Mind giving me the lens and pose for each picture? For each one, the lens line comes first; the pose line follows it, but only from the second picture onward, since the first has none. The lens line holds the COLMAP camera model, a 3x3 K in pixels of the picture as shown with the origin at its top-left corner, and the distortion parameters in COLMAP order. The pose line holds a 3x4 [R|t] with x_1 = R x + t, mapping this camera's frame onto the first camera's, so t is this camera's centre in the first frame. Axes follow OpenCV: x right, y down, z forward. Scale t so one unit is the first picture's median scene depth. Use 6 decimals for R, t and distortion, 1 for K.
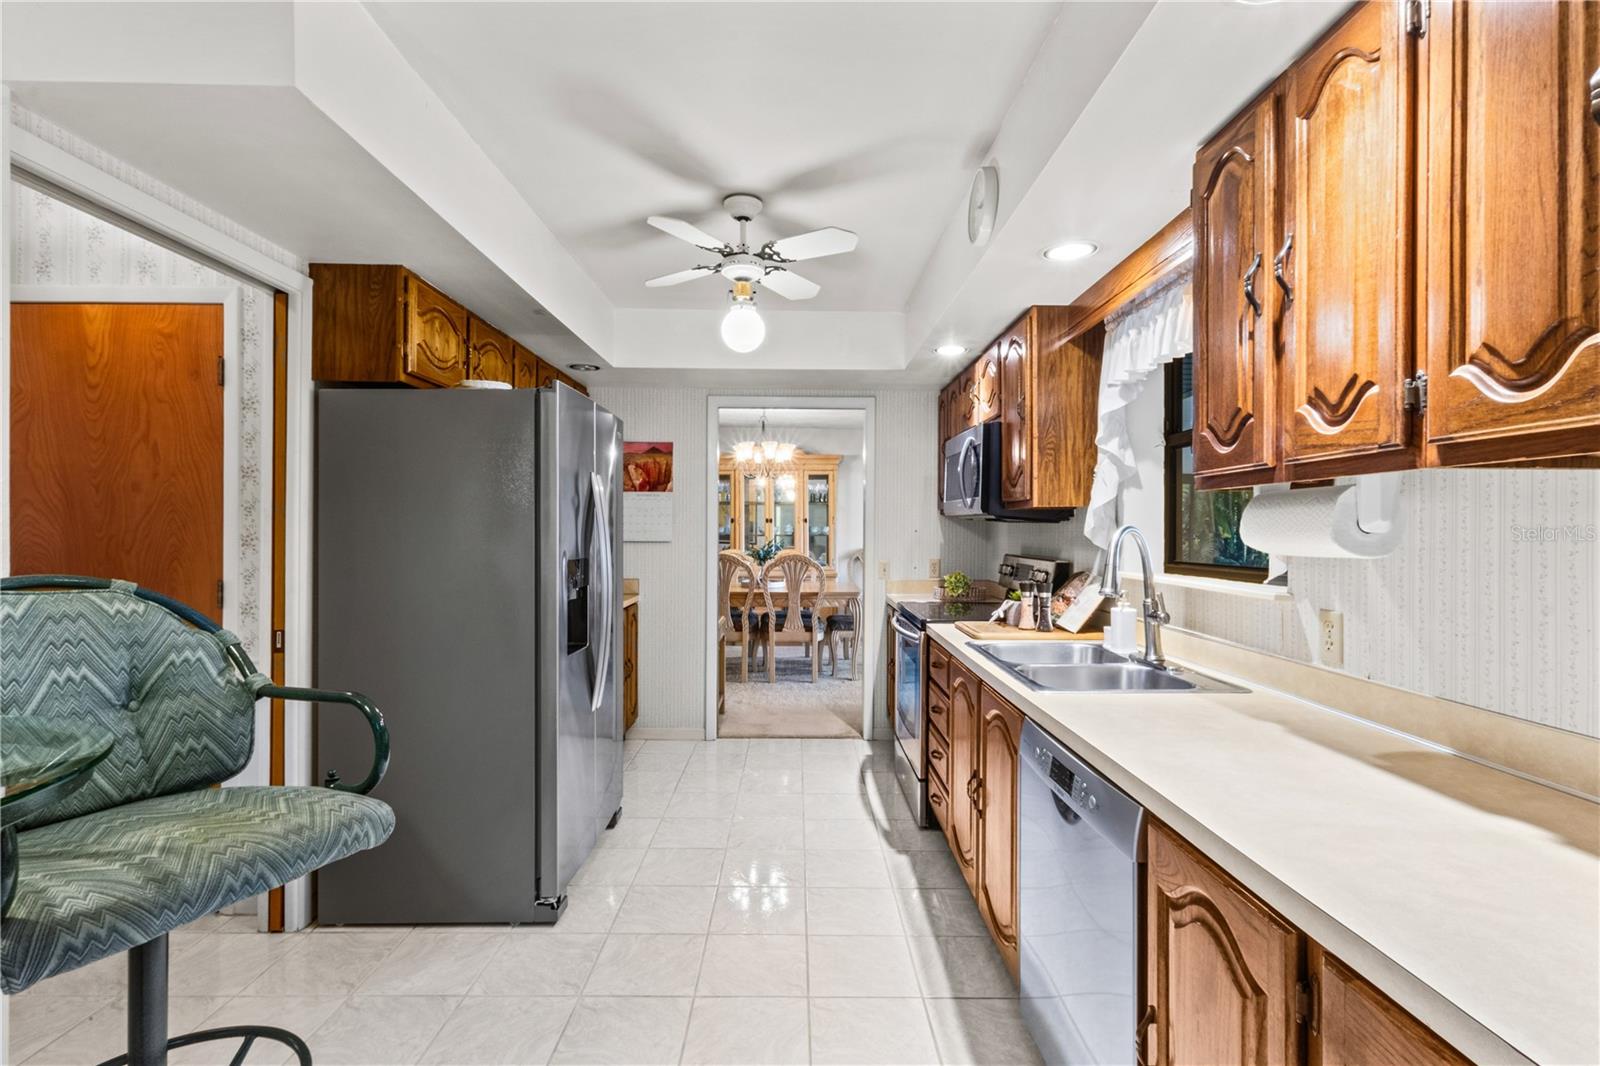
lens RADIAL K [[740.0, 0, 808.4], [0, 740.0, 532.9], [0, 0, 1]] dist [-0.000570, 0.002251]
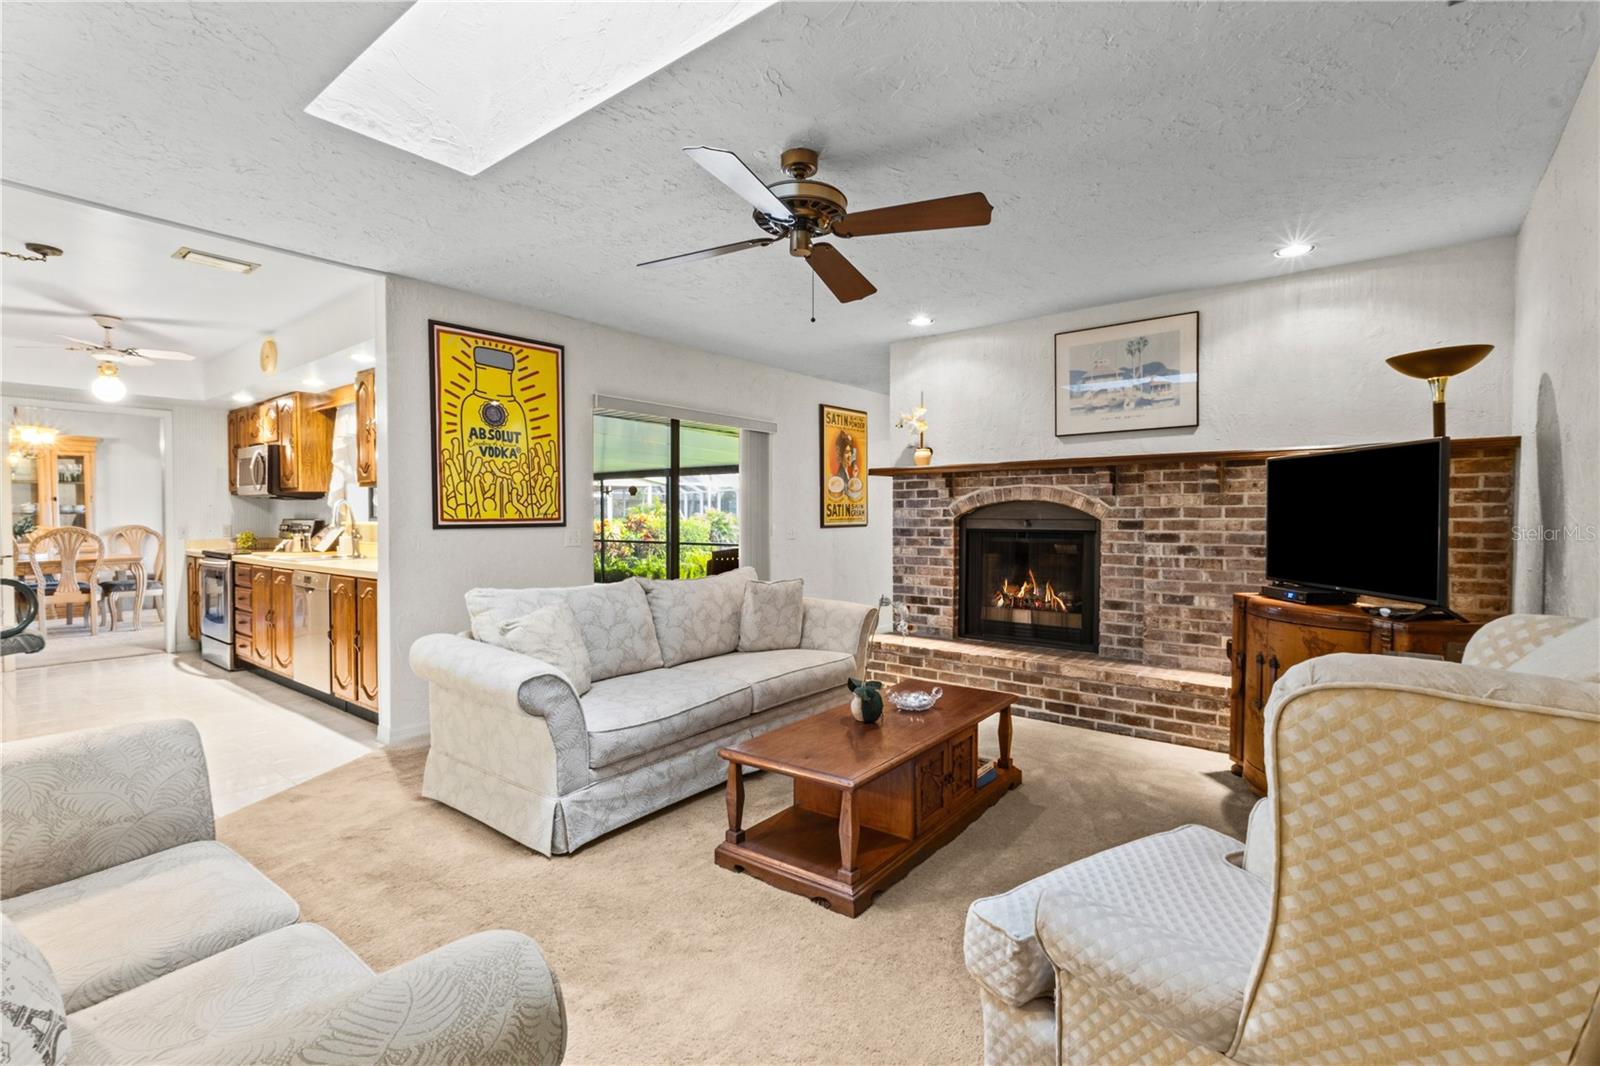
lens RADIAL K [[740.0, 0, 800.6], [0, 740.0, 530.4], [0, 0, 1]] dist [-0.000570, 0.002251]
pose [[0.643415, -0.019016, 0.765282, -0.403309], [0.007105, 0.999797, 0.018869, 0.048004], [-0.765485, -0.006703, 0.643419, -1.495141]]
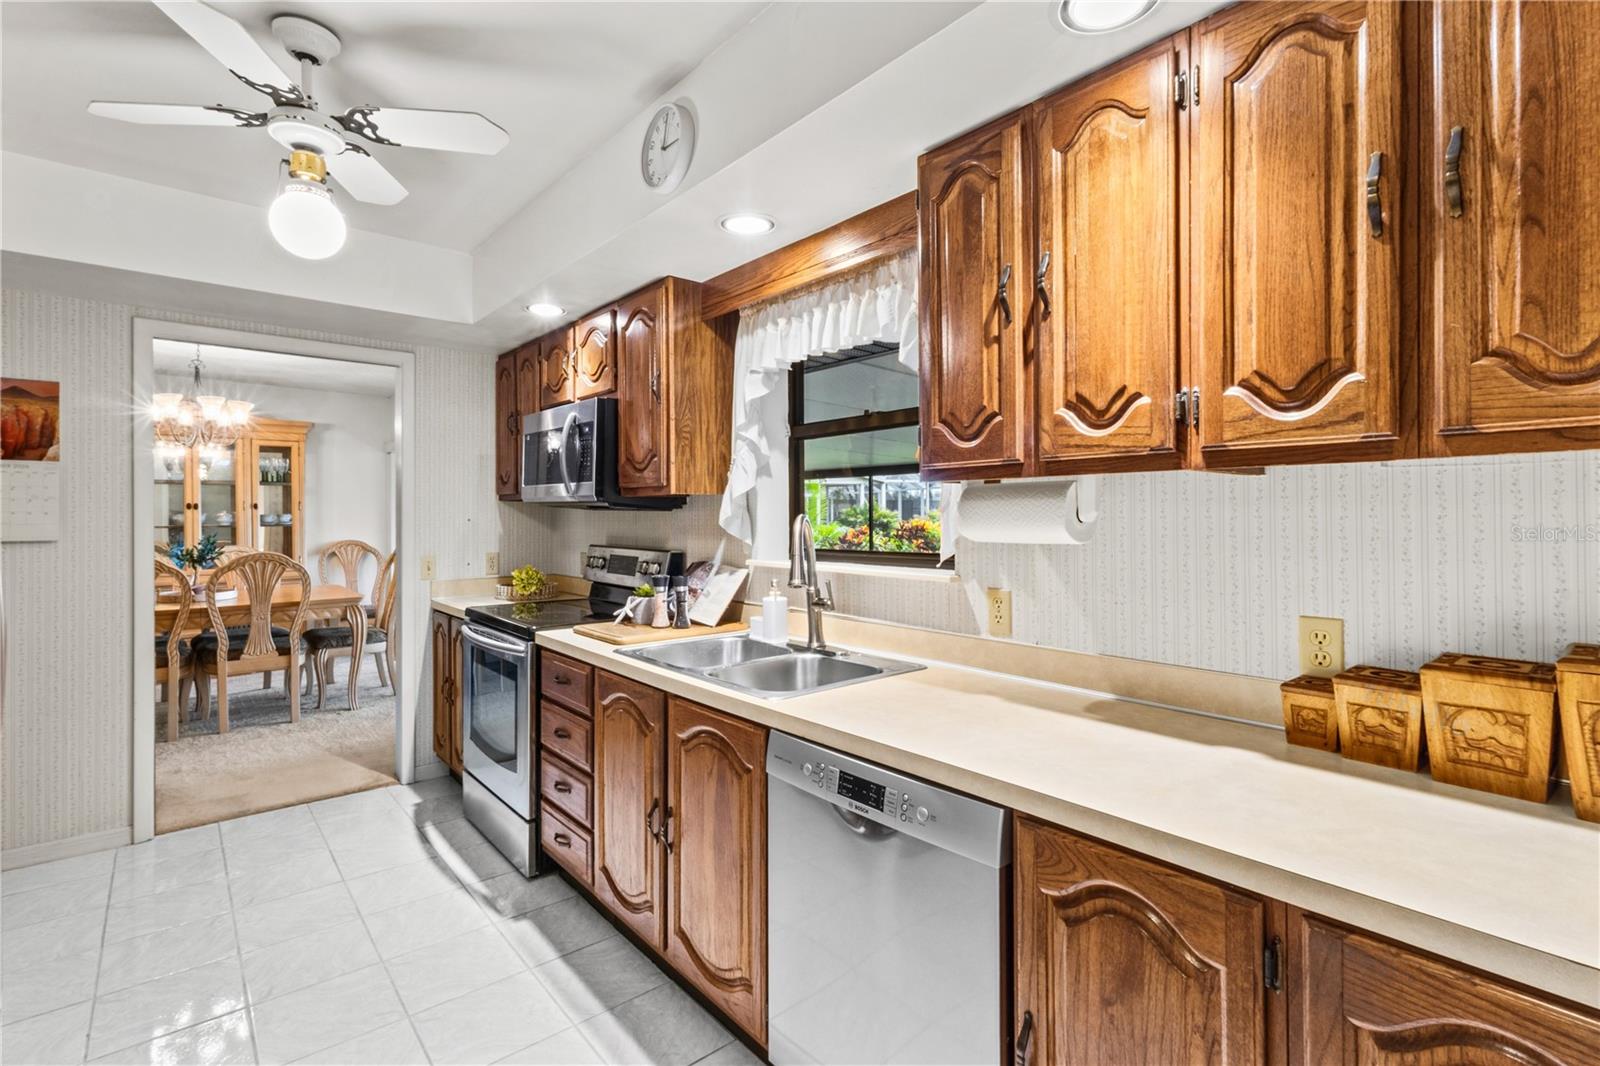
lens RADIAL K [[740.0, 0, 806.4], [0, 740.0, 515.4], [0, 0, 1]] dist [-0.000570, 0.002251]
pose [[0.767903, -0.006857, 0.640530, -0.175139], [0.008965, 0.999960, -0.000043, -0.007871], [-0.640504, 0.005775, 0.767933, 0.202997]]
